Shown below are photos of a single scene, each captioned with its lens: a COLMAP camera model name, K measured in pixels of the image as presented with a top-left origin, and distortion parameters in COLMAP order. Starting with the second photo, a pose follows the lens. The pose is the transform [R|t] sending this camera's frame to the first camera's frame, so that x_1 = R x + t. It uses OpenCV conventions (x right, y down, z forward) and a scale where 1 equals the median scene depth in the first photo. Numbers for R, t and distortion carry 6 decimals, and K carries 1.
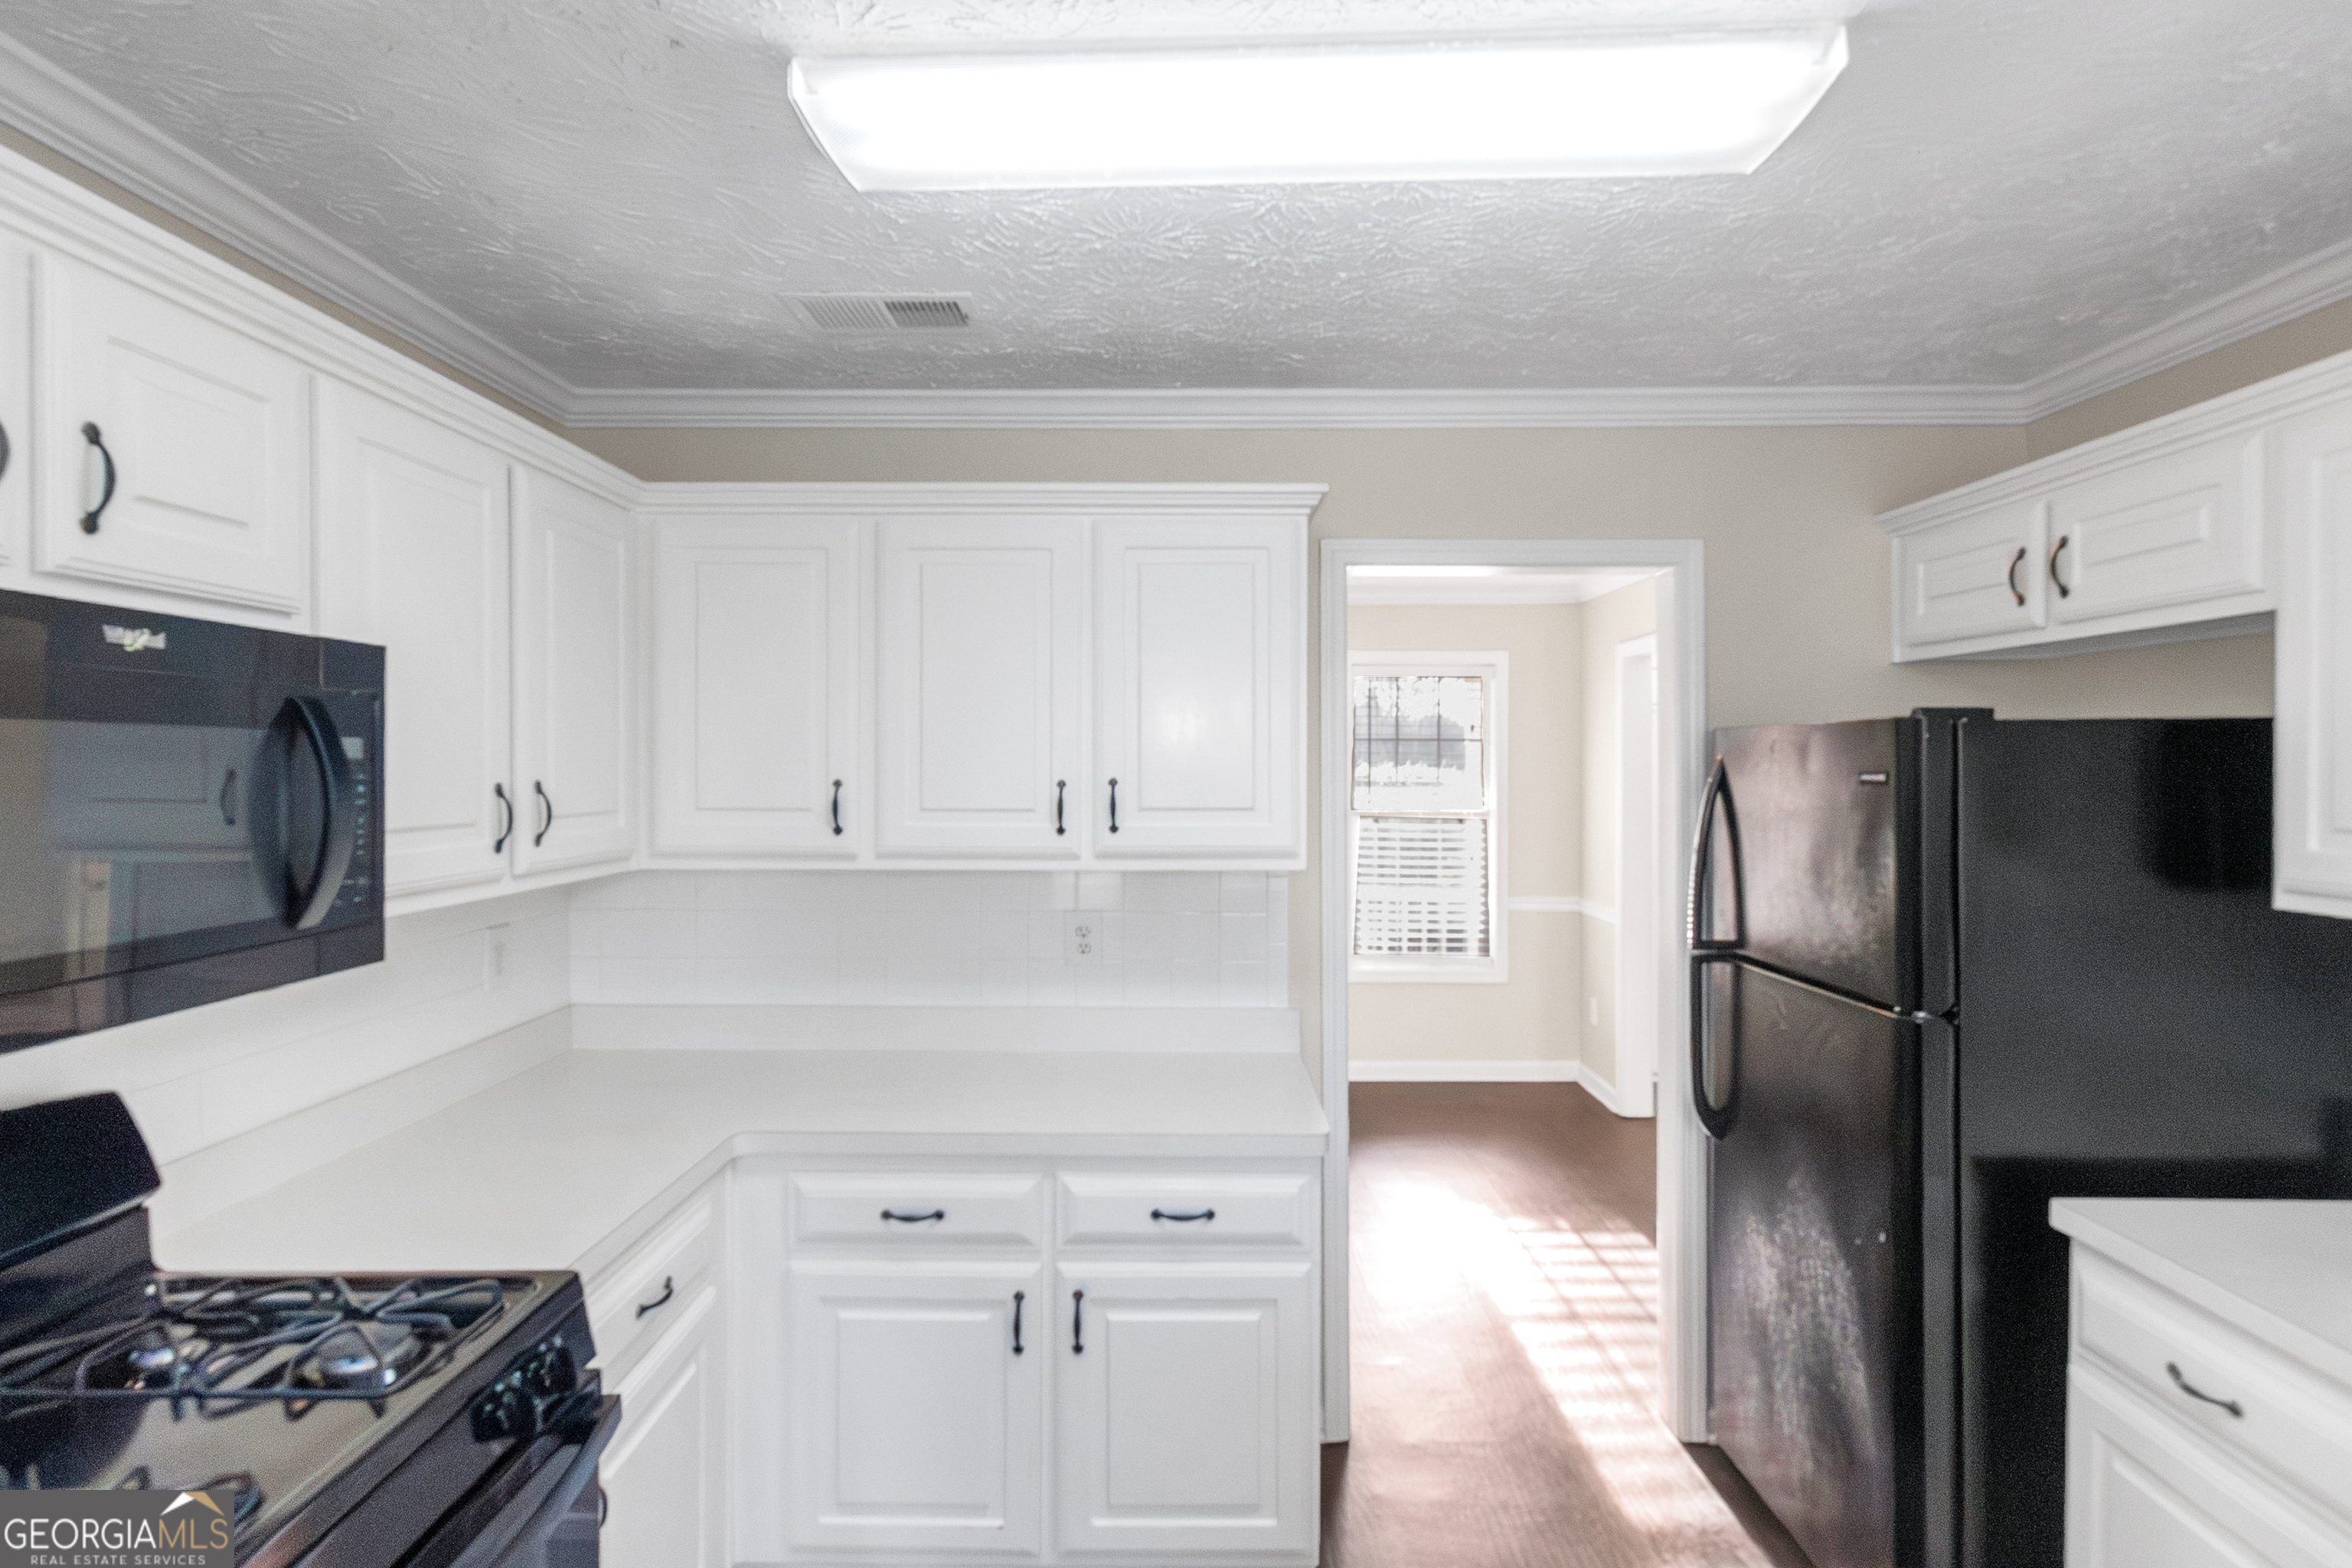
lens RADIAL K [[1179.2, 0, 1174.6], [0, 1179.2, 774.7], [0, 0, 1]] dist [-0.001799, -0.001622]
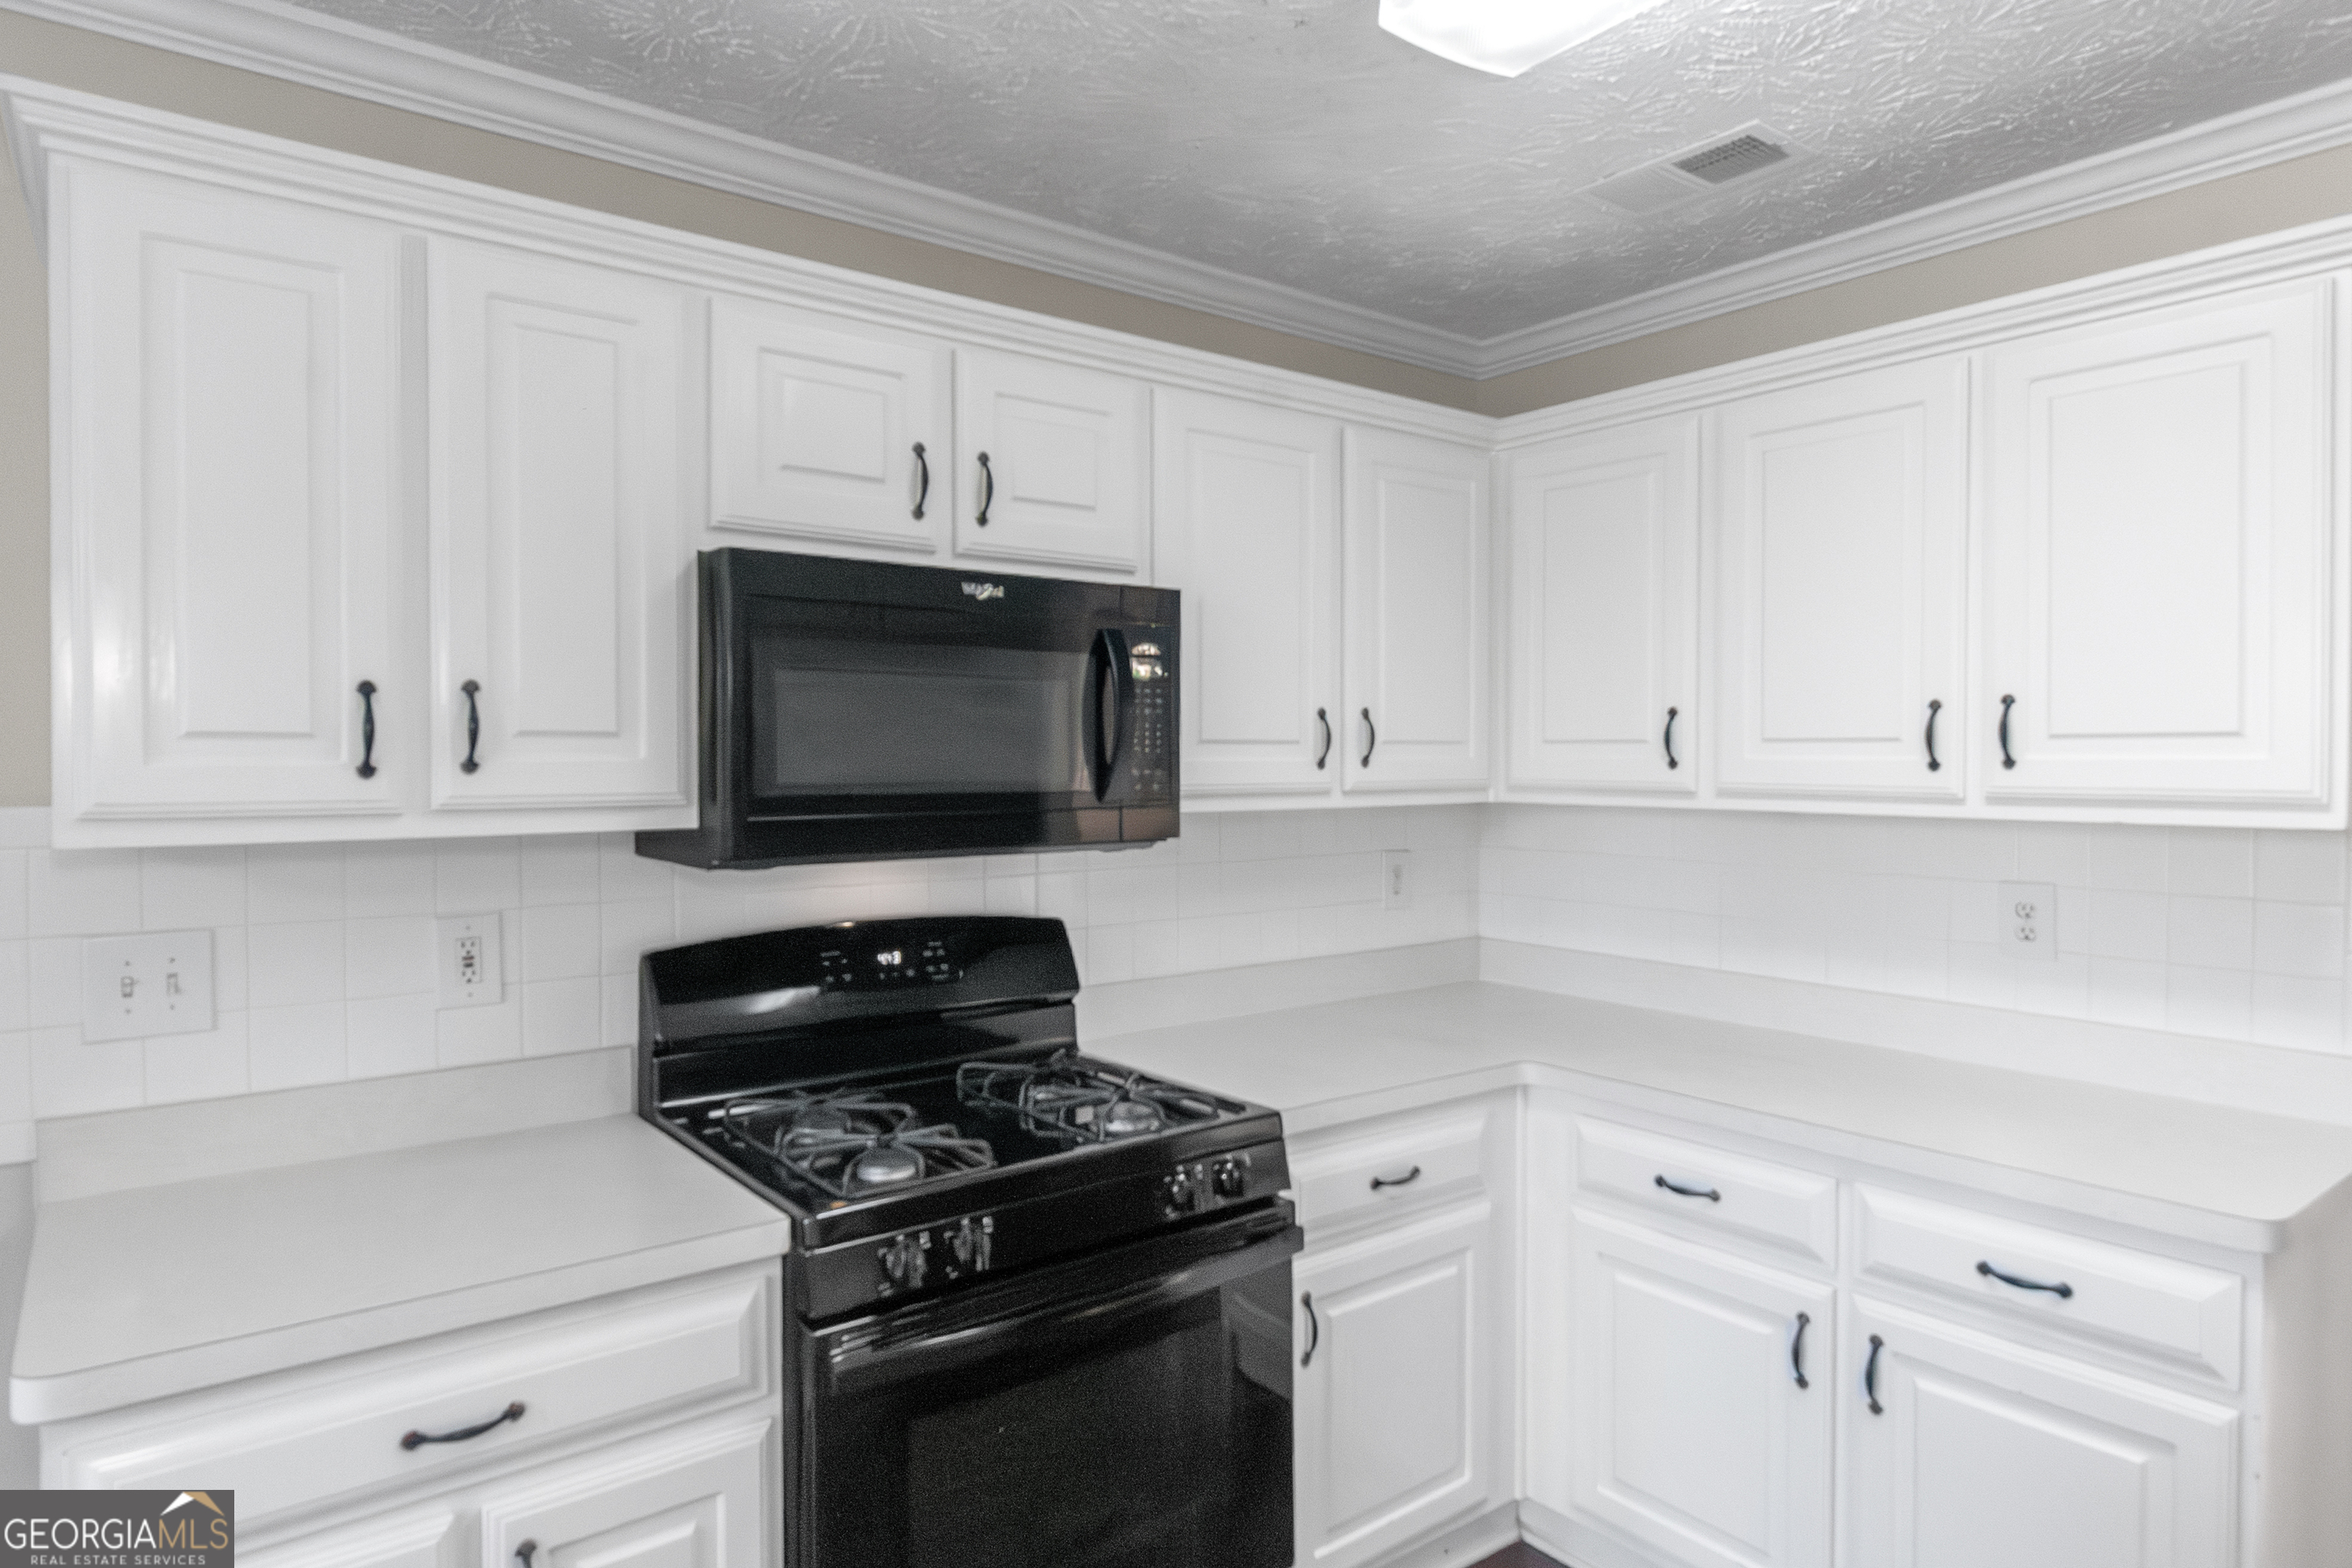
lens RADIAL K [[1359.3, 0, 1169.9], [0, 1359.3, 779.6], [0, 0, 1]] dist [-0.000463, -0.001948]
pose [[0.611986, 0.012109, -0.790776, 0.368655], [-0.005280, 0.999923, 0.011225, 0.060444], [0.790851, -0.002694, 0.612002, 0.071112]]
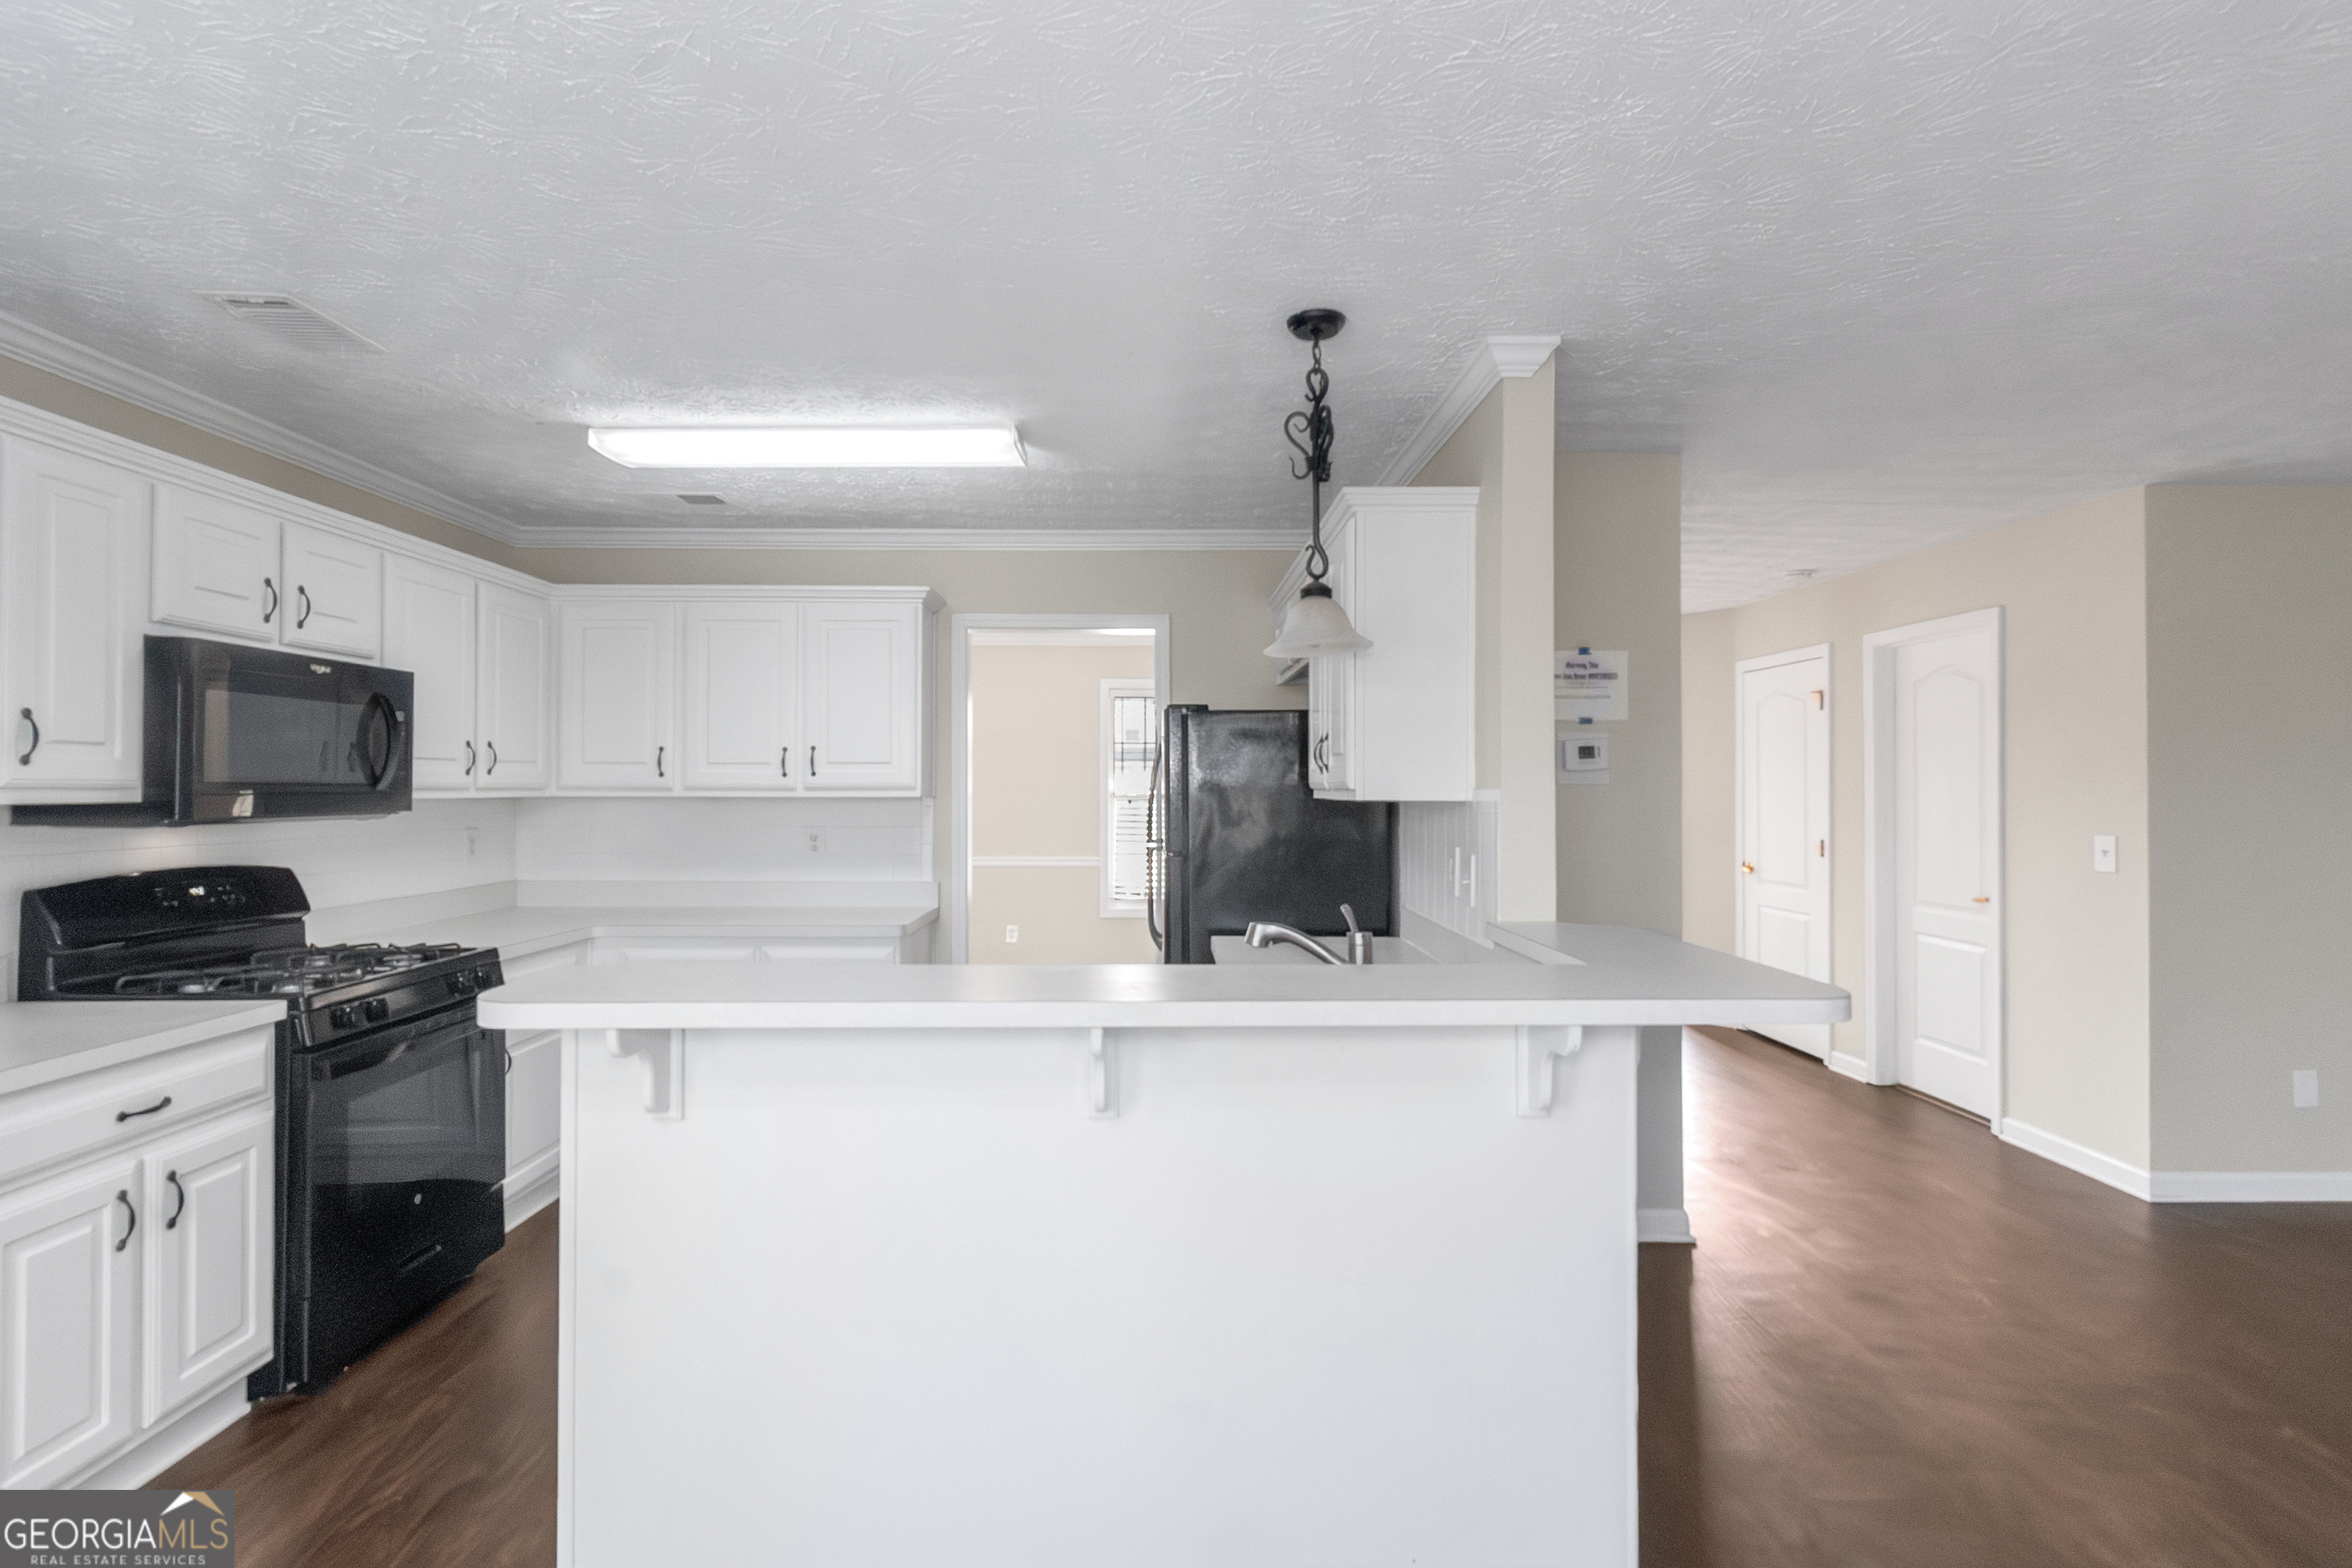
lens RADIAL K [[1102.0, 0, 1168.6], [0, 1102.0, 776.1], [0, 0, 1]] dist [0.002218, -0.000382]
pose [[0.999767, -0.000263, 0.021583, 0.565290], [0.000680, 0.999813, -0.019305, 0.101492], [-0.021574, 0.019315, 0.999581, -0.882954]]
